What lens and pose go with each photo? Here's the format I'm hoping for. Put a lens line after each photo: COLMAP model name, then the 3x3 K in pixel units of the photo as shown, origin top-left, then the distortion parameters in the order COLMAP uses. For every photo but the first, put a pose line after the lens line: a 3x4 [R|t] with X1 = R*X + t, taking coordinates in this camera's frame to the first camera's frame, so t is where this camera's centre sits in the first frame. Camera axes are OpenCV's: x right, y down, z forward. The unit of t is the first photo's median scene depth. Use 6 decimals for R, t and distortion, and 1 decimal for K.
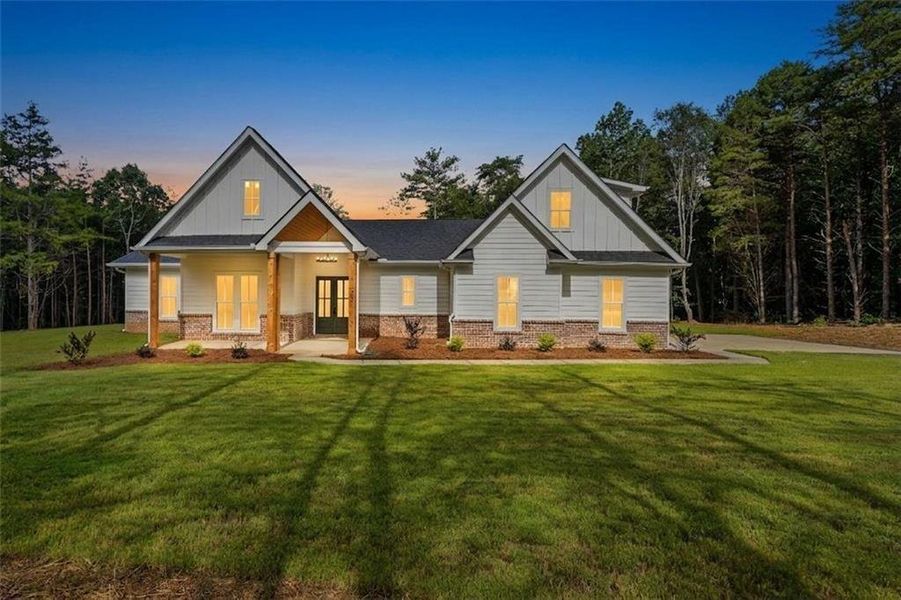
lens RADIAL K [[479.0, 0, 450.0], [0, 479.0, 291.1], [0, 0, 1]] dist [0.007322, 0.000667]
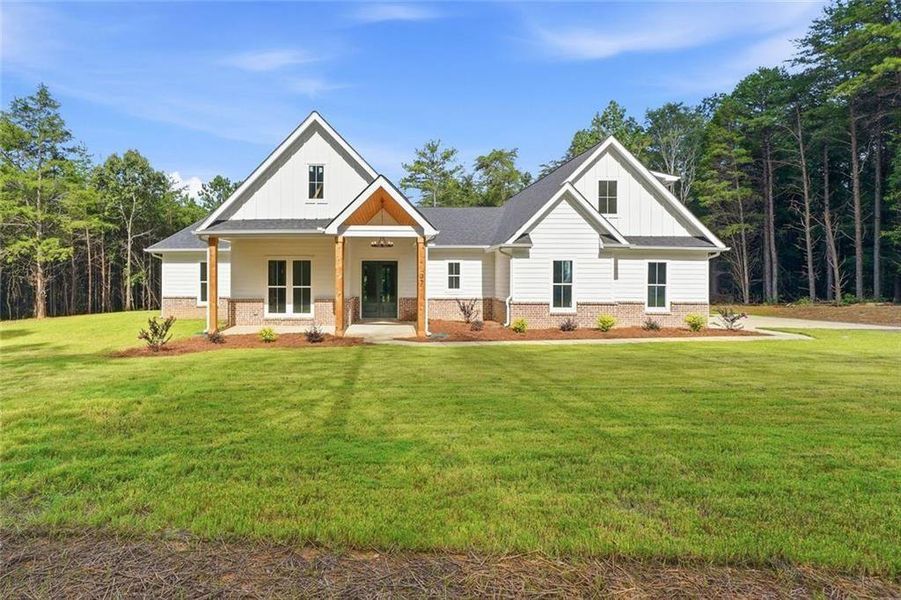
lens RADIAL K [[454.5, 0, 464.4], [0, 454.5, 273.3], [0, 0, 1]] dist [0.004144, -0.000098]
pose [[0.996986, -0.004405, 0.077459, -0.158054], [0.005144, 0.999943, -0.009351, 0.005736], [-0.077413, 0.009721, 0.996952, 0.026238]]
